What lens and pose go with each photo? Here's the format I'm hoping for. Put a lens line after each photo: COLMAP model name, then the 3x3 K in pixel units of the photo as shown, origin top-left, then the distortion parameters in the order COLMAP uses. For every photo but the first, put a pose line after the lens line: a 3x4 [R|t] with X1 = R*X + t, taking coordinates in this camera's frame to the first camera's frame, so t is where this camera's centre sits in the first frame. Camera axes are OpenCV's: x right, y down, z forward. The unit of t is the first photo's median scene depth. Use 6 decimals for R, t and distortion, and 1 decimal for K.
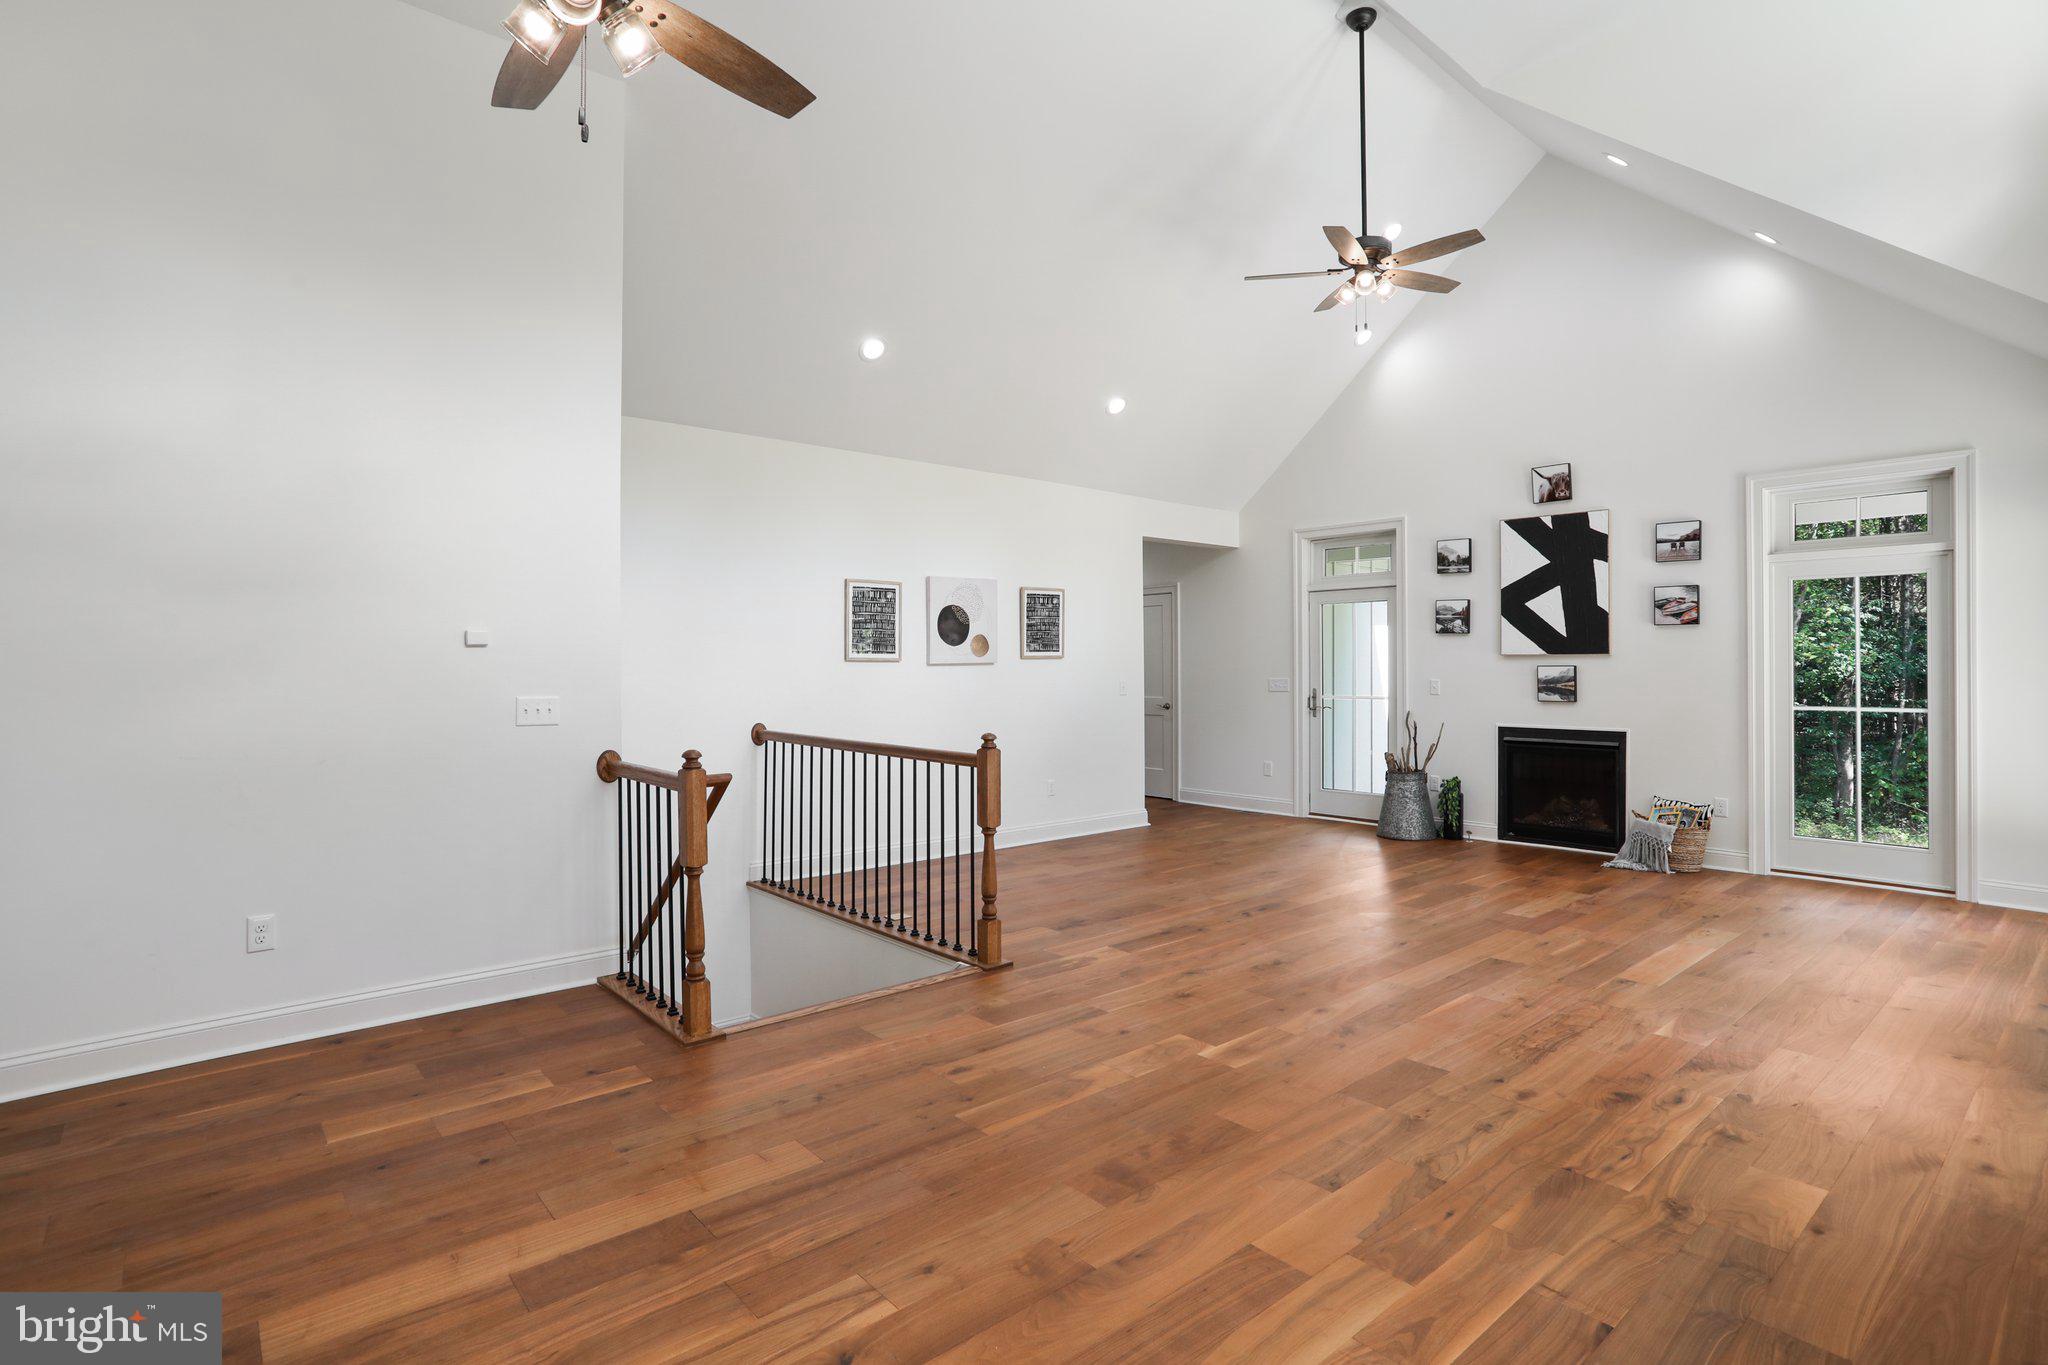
lens RADIAL K [[1010.9, 0, 1027.5], [0, 1010.9, 665.6], [0, 0, 1]] dist [-0.056939, 0.035890]
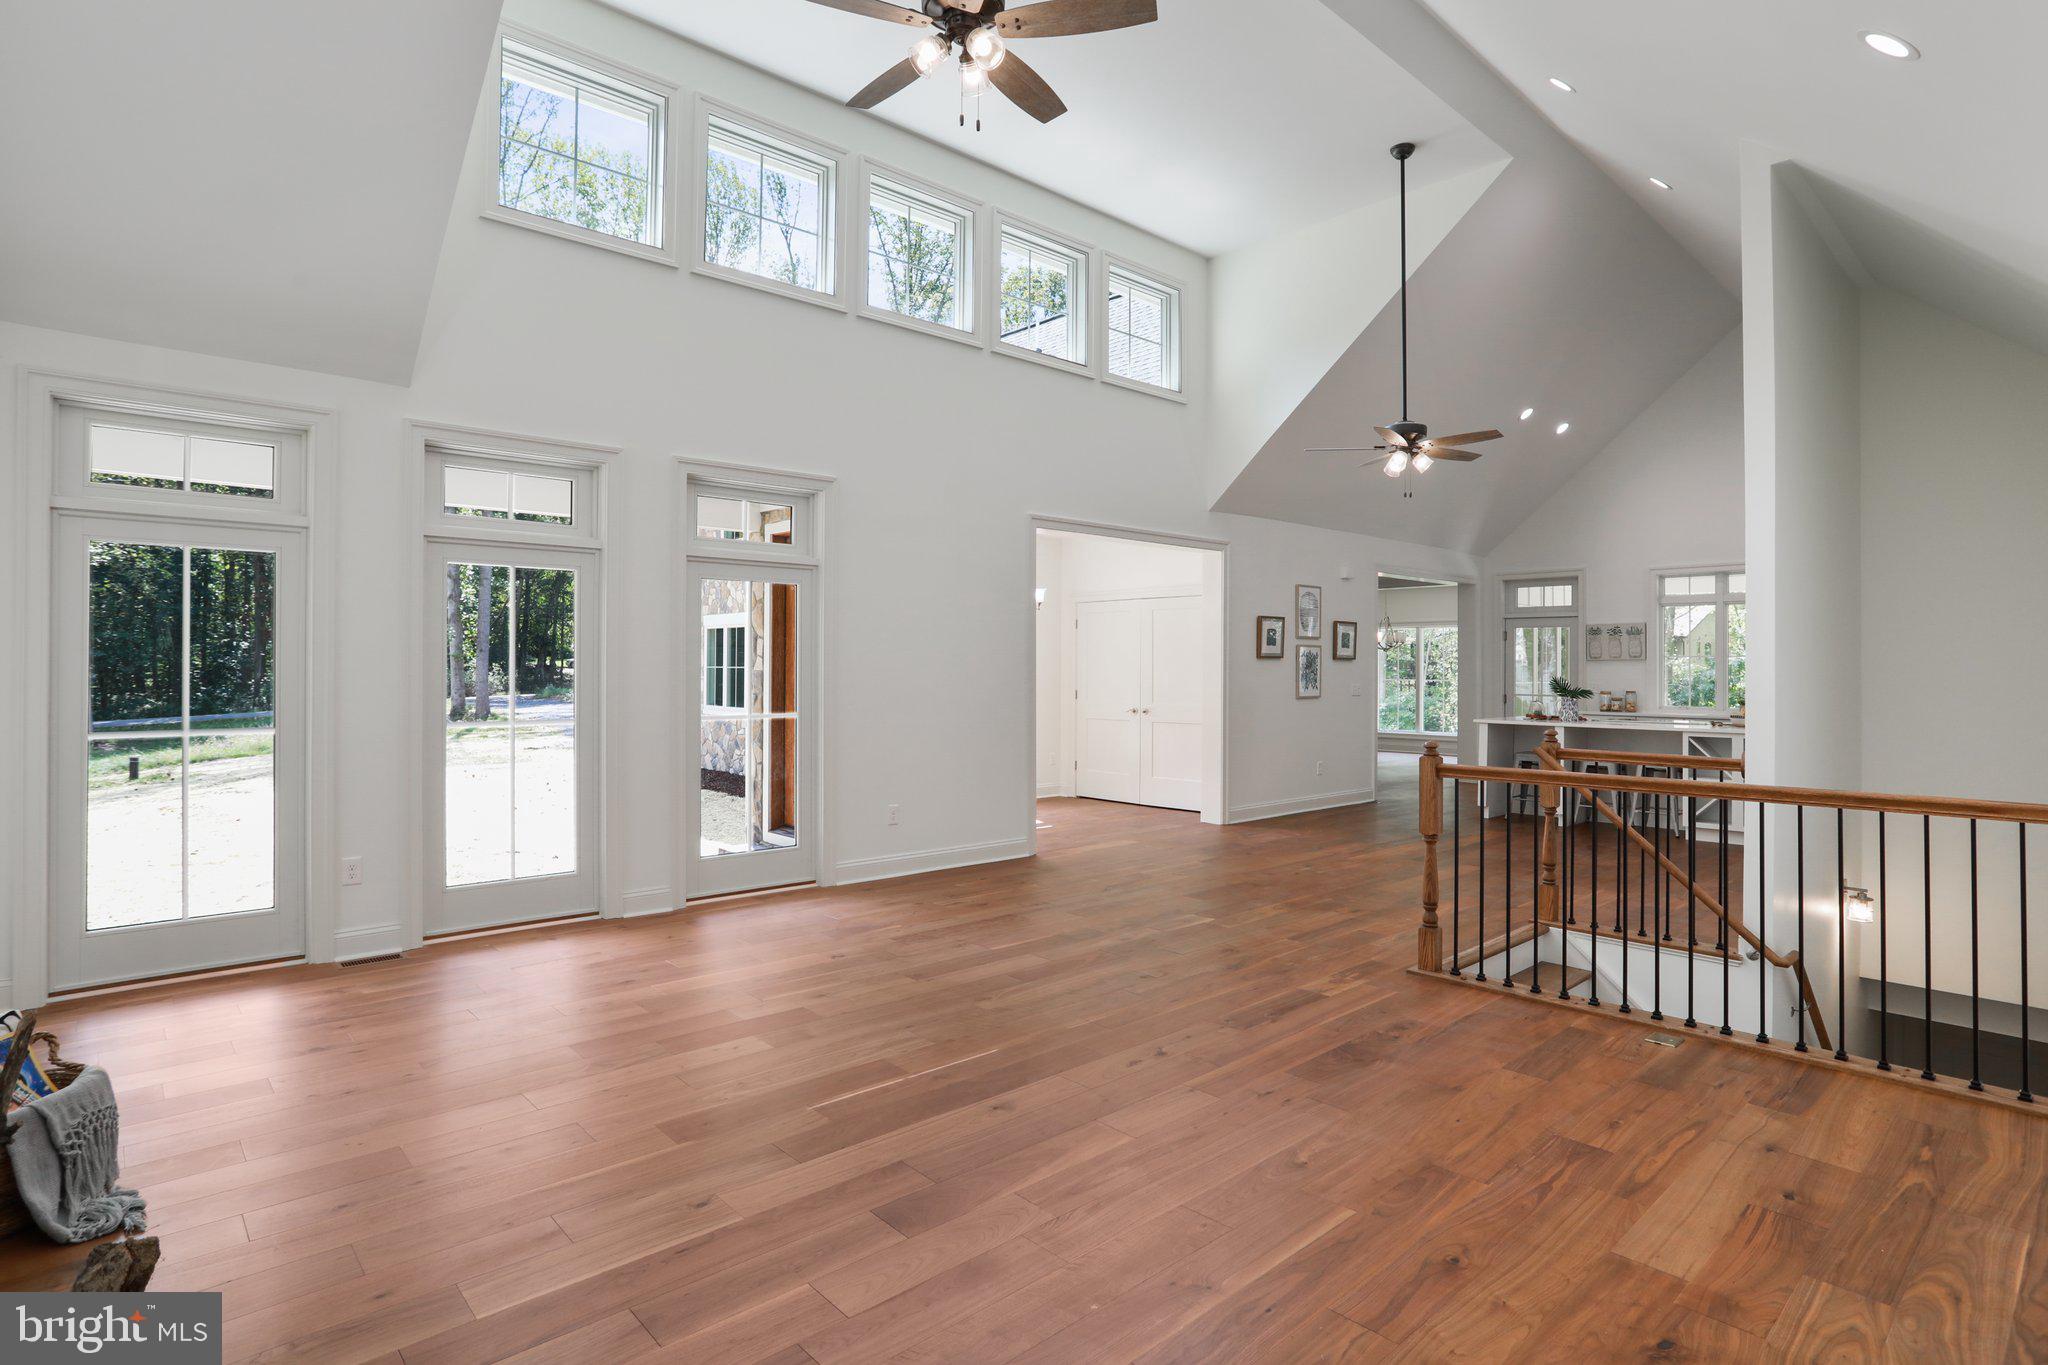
lens RADIAL K [[1054.1, 0, 1023.1], [0, 1054.1, 644.8], [0, 0, 1]] dist [-0.073009, 0.046975]
pose [[-0.999722, -0.007014, -0.022492, 0.252262], [-0.006608, 0.999815, -0.018051, -0.004650], [0.022614, -0.017898, -0.999584, 1.307997]]
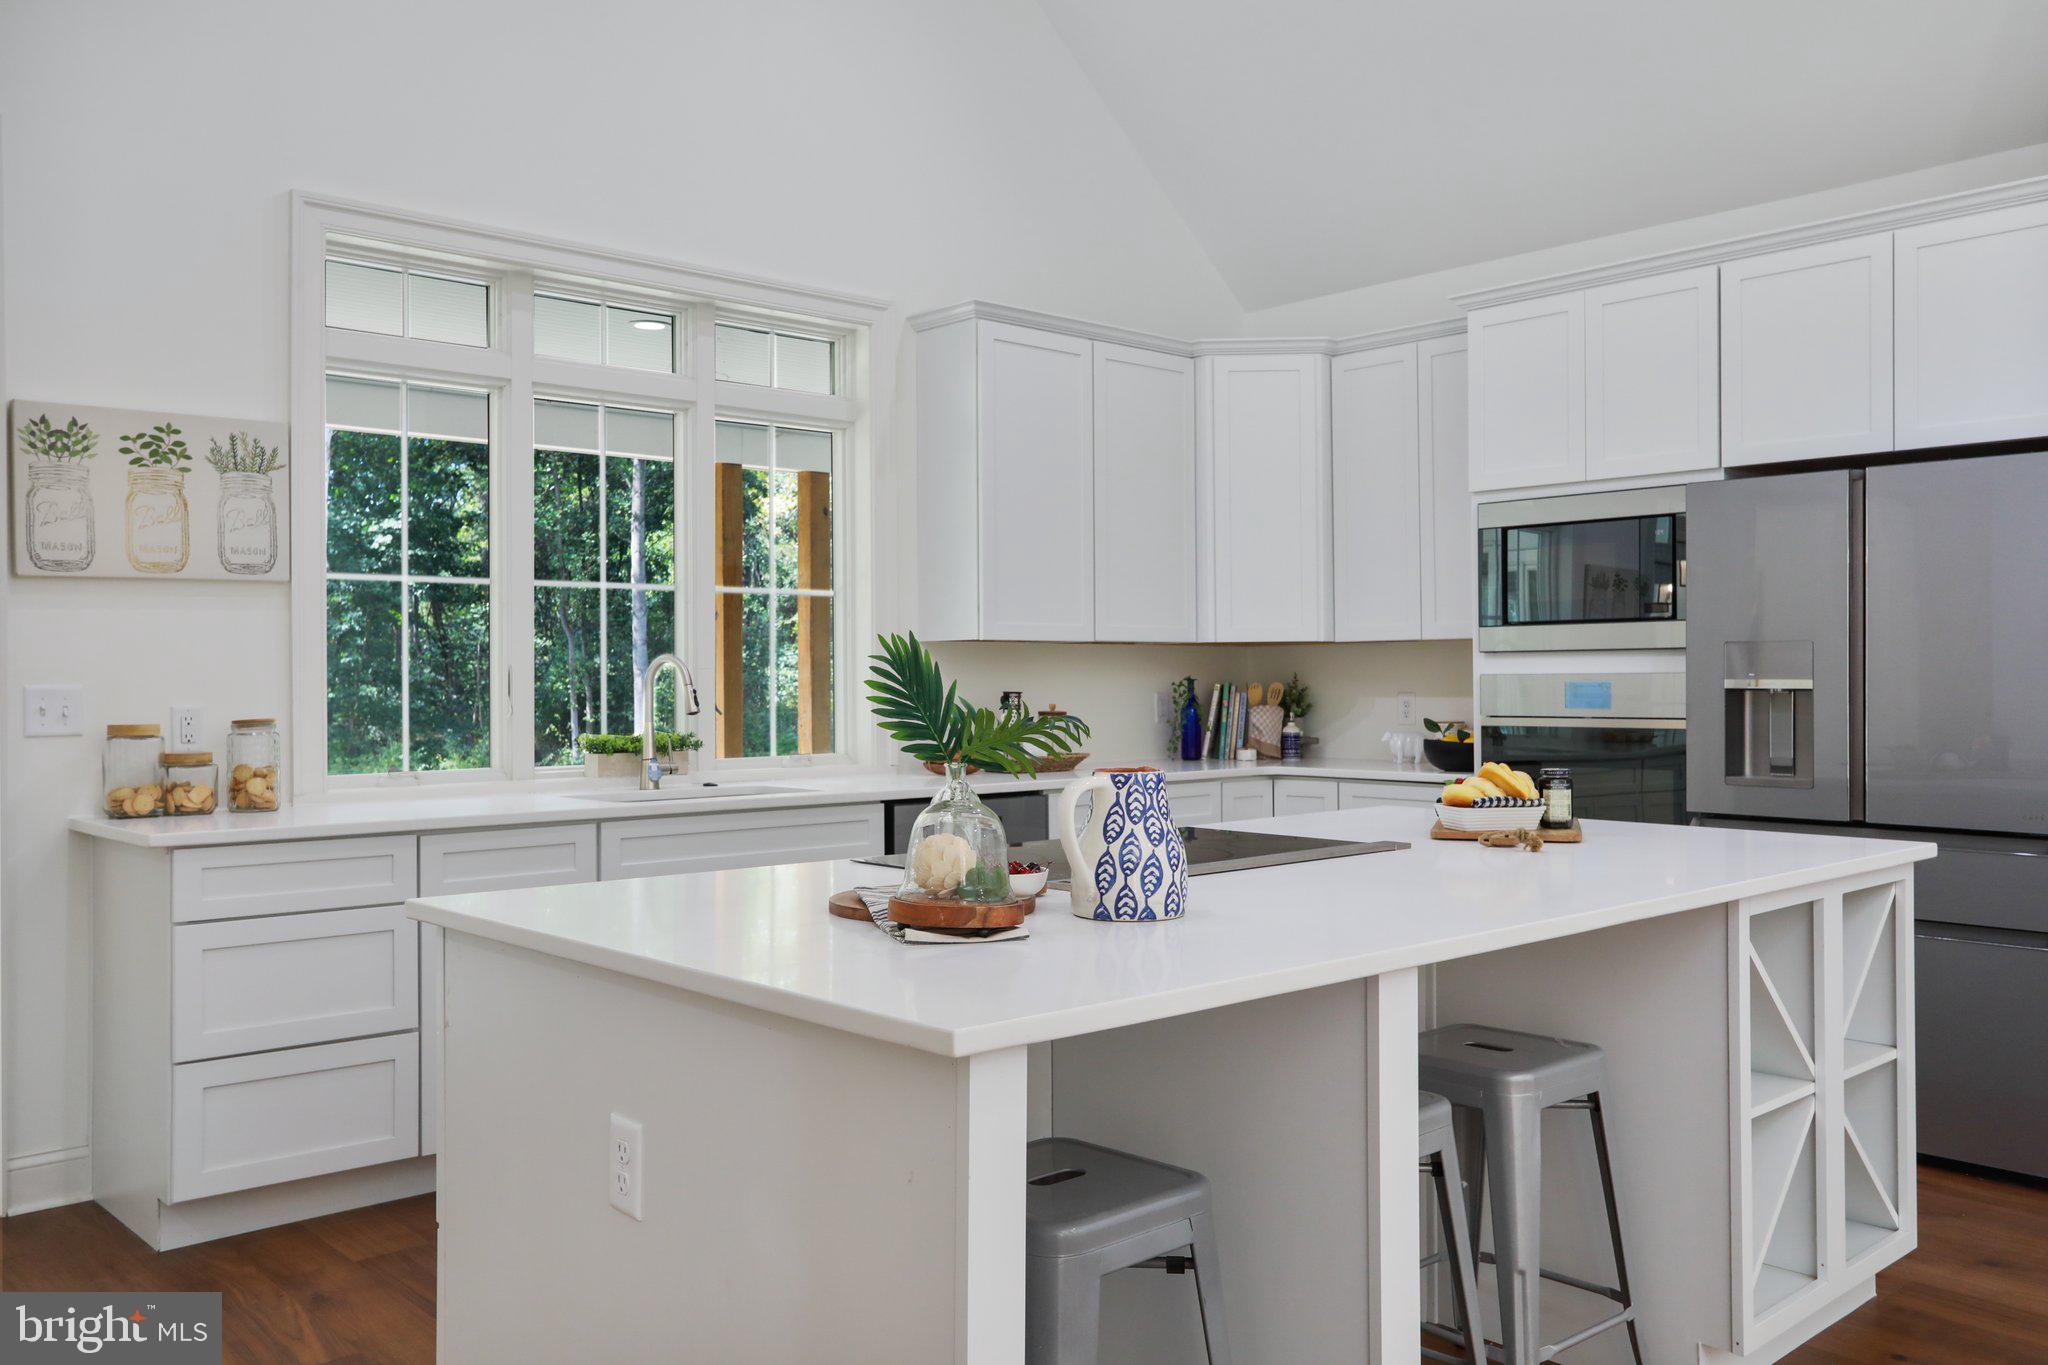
lens RADIAL K [[1663.9, 0, 1033.5], [0, 1663.9, 676.9], [0, 0, 1]] dist [0.014725, 0.009707]
pose [[0.023644, 0.003889, -0.999713, -0.145875], [0.002618, 0.999989, 0.003952, 0.016004], [0.999717, -0.002710, 0.023634, -0.042425]]
